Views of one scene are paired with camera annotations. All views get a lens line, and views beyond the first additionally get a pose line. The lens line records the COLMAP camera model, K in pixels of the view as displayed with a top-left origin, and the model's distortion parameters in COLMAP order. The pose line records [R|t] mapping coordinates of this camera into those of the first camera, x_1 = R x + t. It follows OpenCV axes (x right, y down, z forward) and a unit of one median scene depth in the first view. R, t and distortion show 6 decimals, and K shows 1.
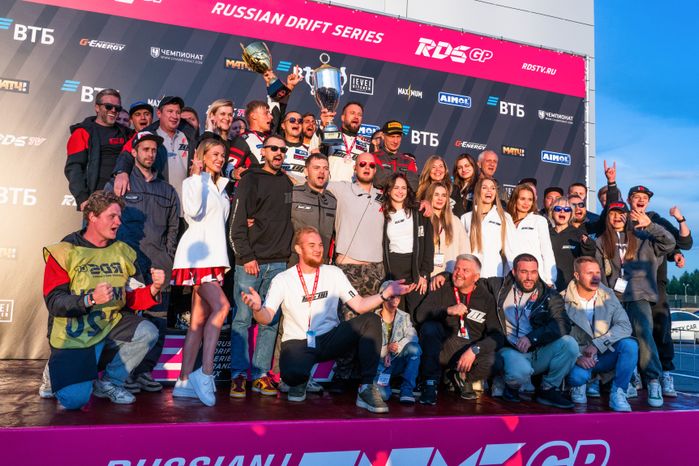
lens RADIAL K [[575.0, 0, 331.6], [0, 575.0, 222.0], [0, 0, 1]] dist [-0.034724, 0.045548]
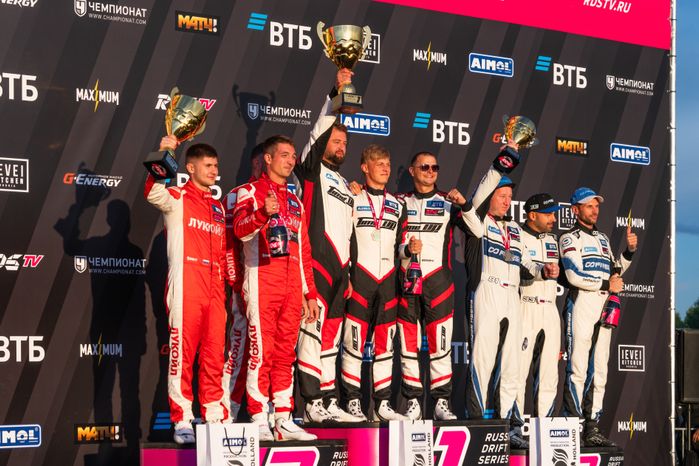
lens RADIAL K [[1865.3, 0, 345.2], [0, 1865.3, 319.2], [0, 0, 1]] dist [0.105296, 0.000000]
pose [[0.937095, -0.031105, 0.347685, -0.609939], [-0.003157, 0.995226, 0.097545, -0.133627], [-0.349059, -0.092507, 0.932524, -0.796482]]
